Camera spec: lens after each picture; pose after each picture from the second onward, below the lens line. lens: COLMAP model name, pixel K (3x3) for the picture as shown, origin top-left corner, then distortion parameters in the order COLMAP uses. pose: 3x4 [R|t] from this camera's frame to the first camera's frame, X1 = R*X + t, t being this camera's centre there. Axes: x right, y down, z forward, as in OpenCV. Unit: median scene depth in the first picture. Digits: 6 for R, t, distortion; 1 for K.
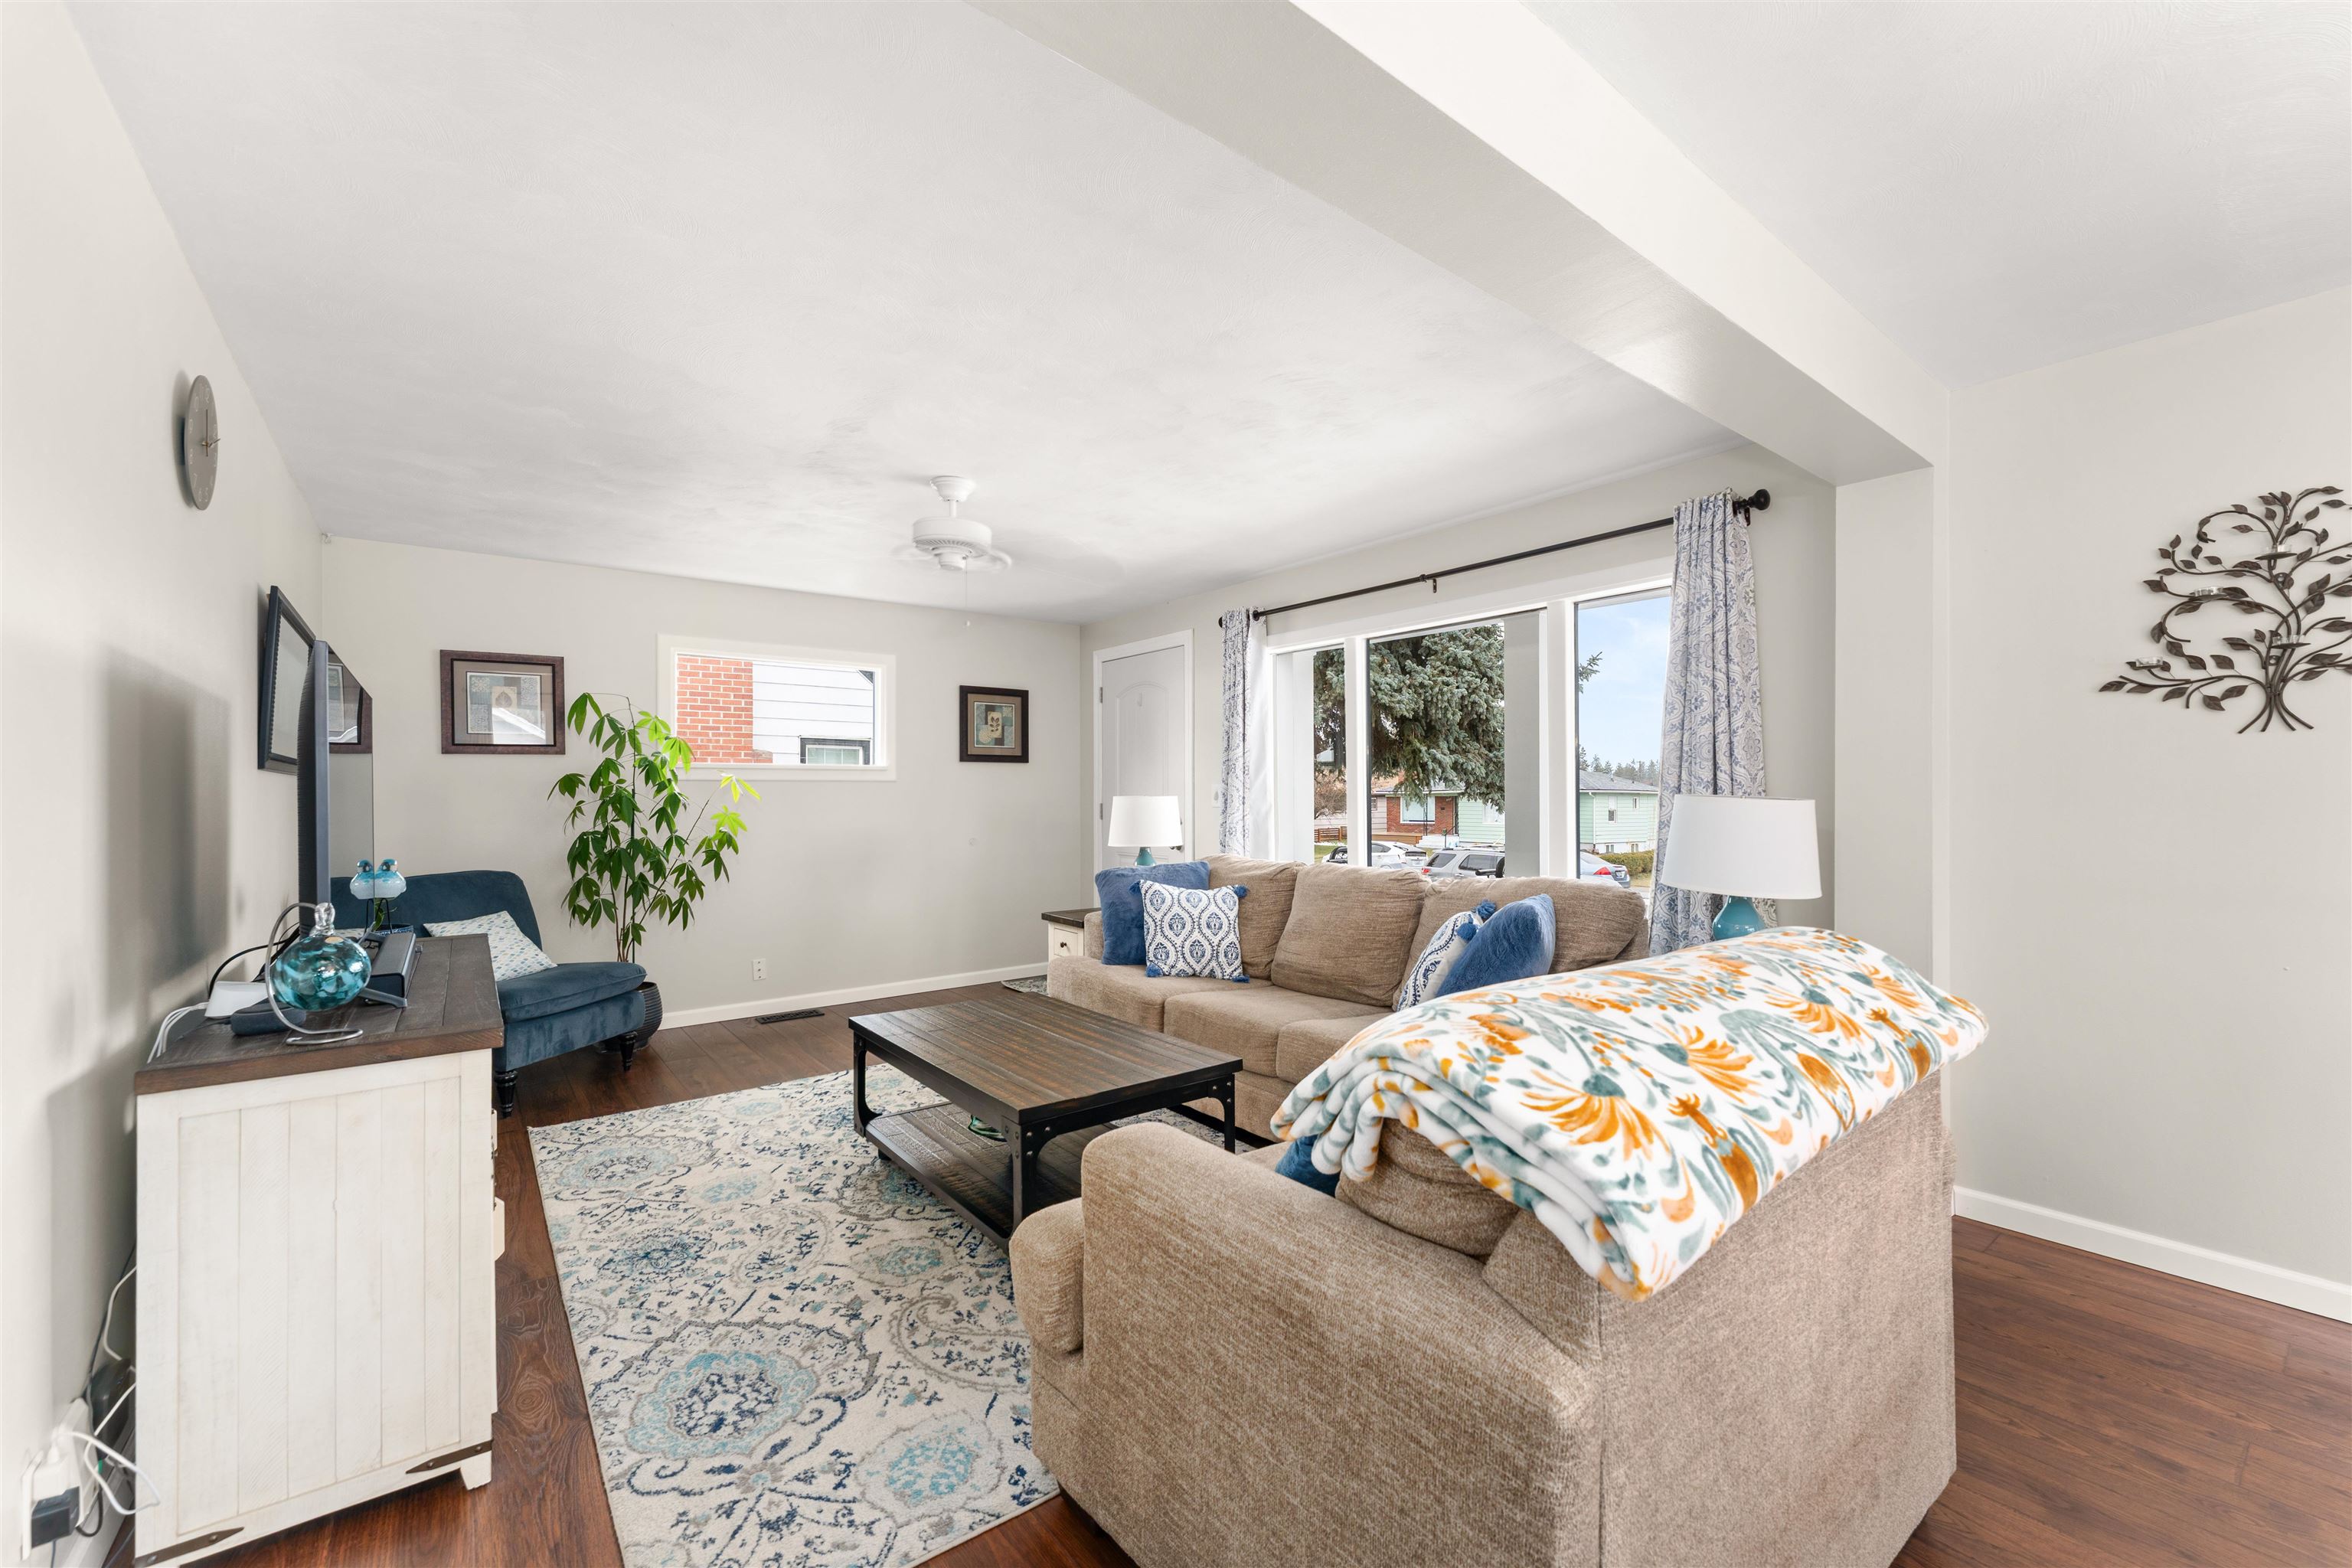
lens RADIAL K [[958.8, 0, 1180.1], [0, 958.8, 817.9], [0, 0, 1]] dist [0.002724, -0.000617]
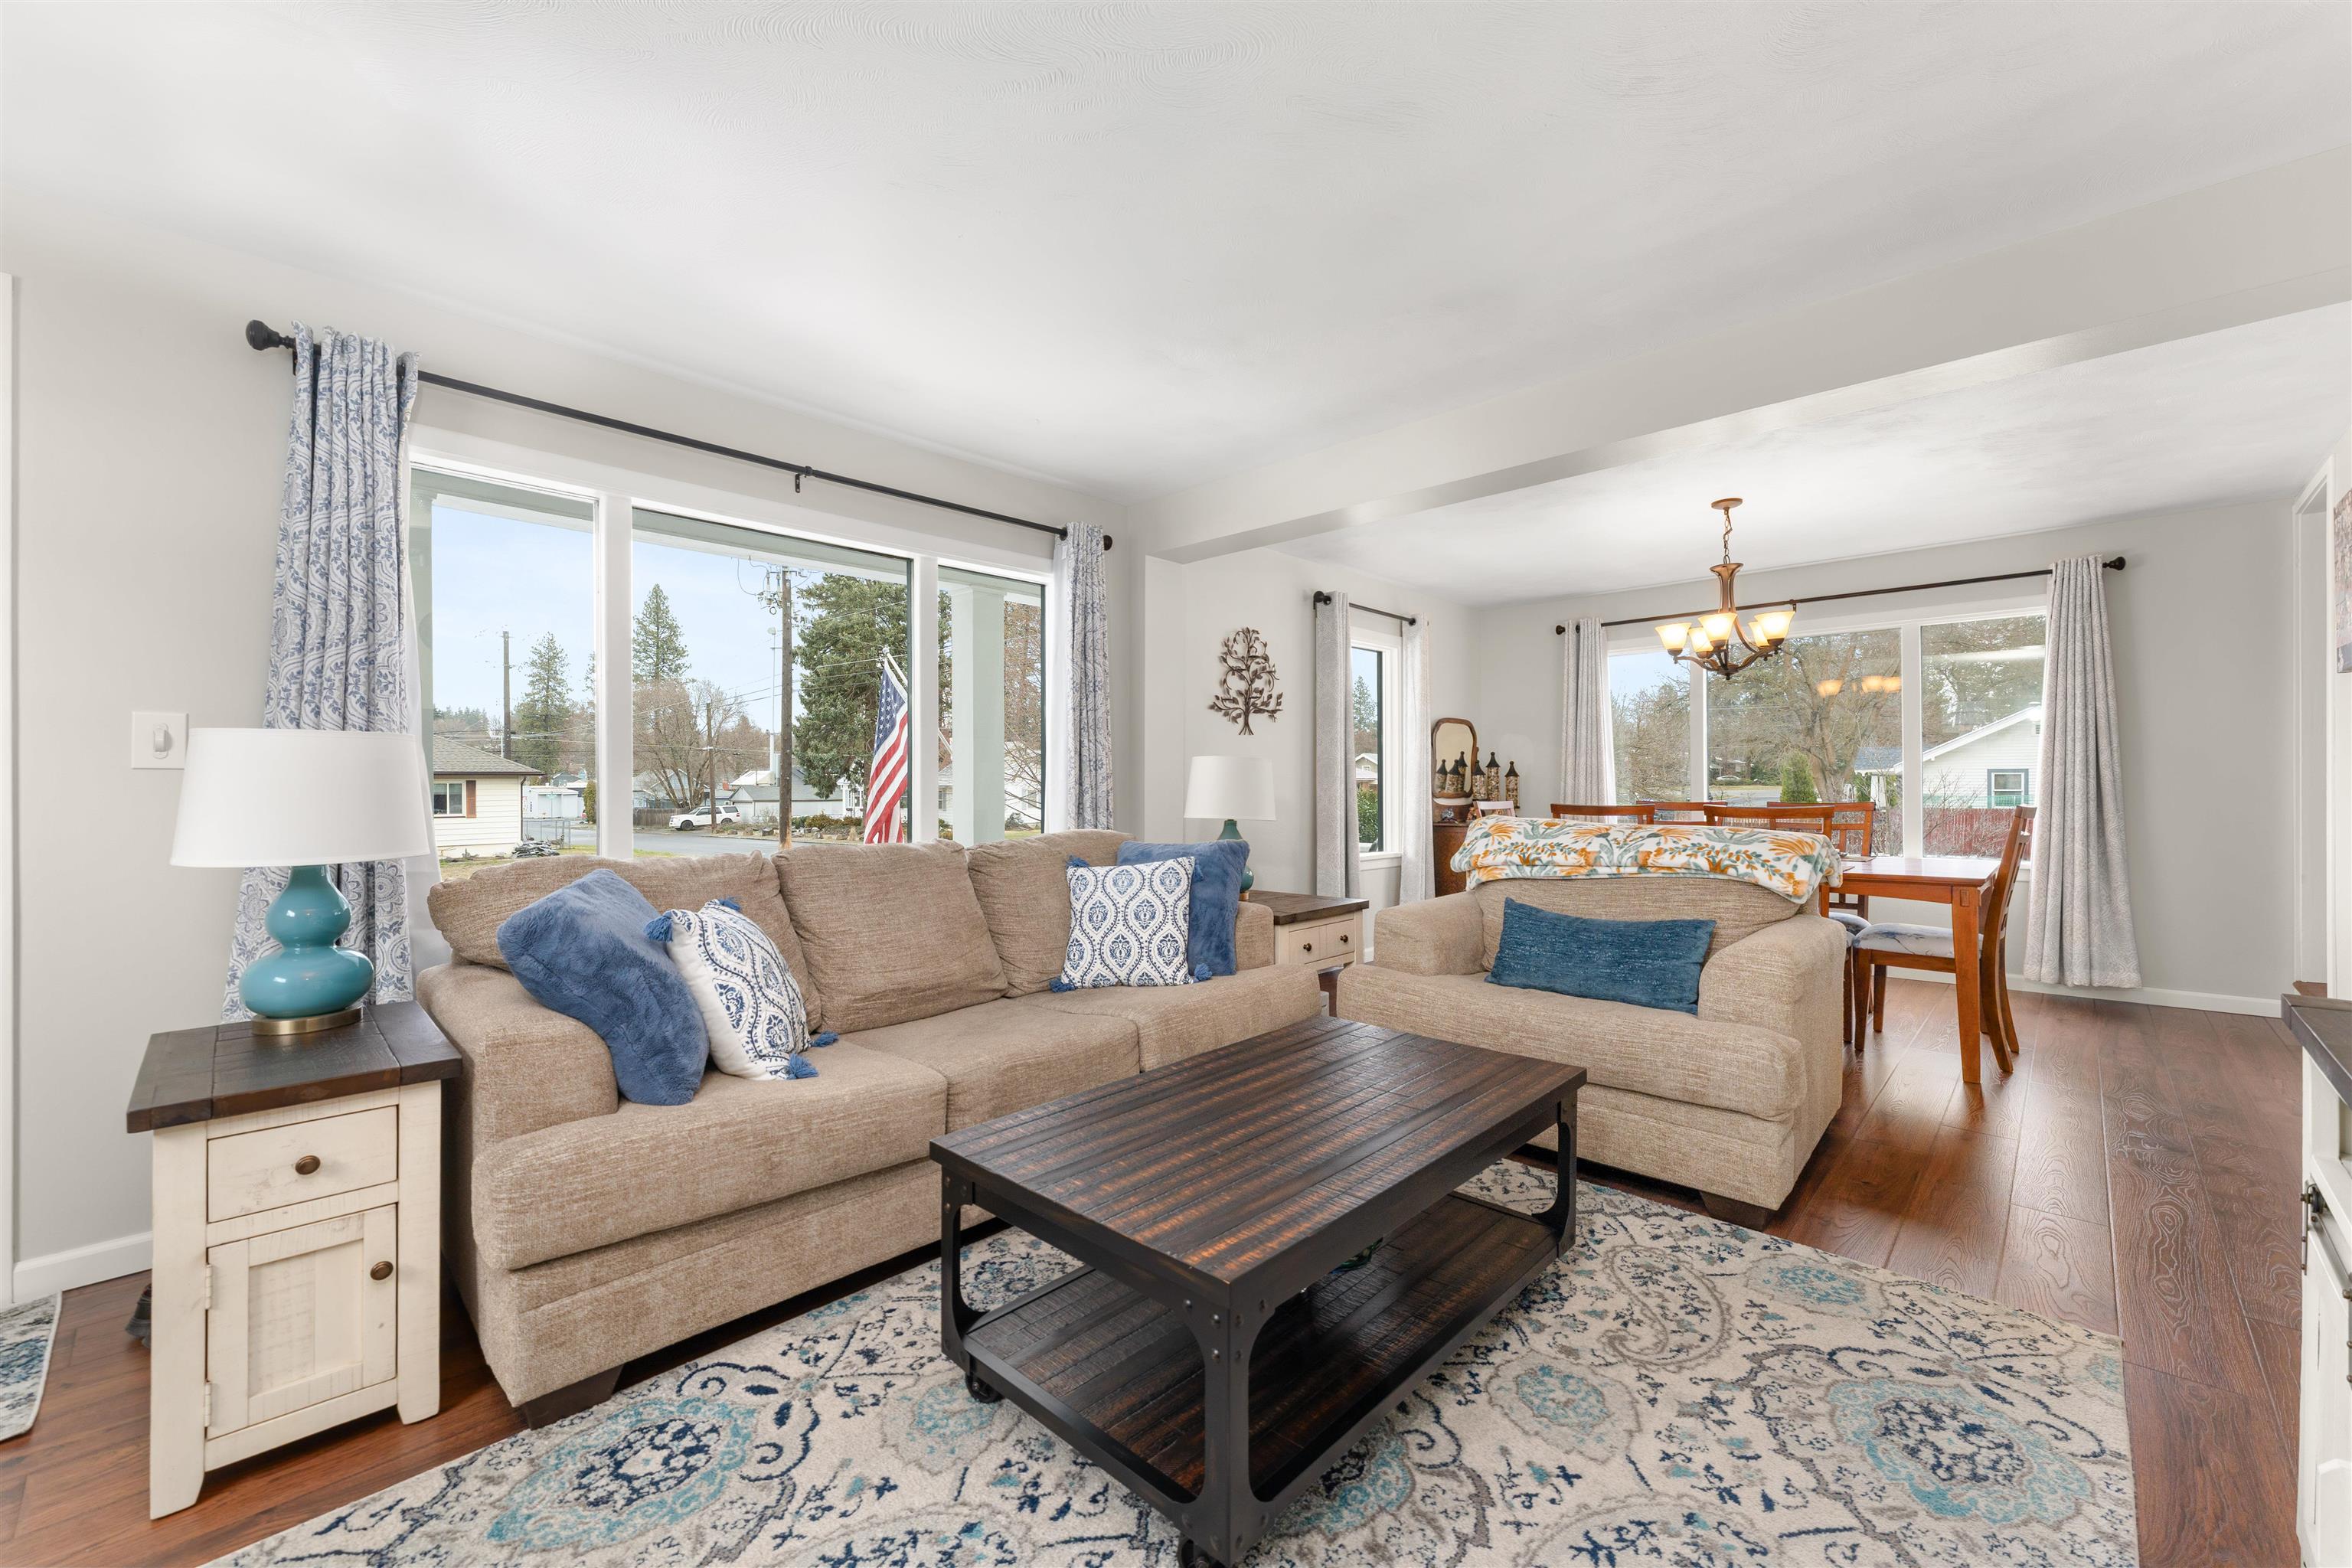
lens RADIAL K [[958.8, 0, 1170.6], [0, 958.8, 779.7], [0, 0, 1]] dist [0.002724, -0.000617]
pose [[-0.162725, 0.007672, 0.986642, -0.713208], [0.029072, 0.999573, -0.002977, 0.011004], [-0.986243, 0.028199, -0.162878, 1.068974]]
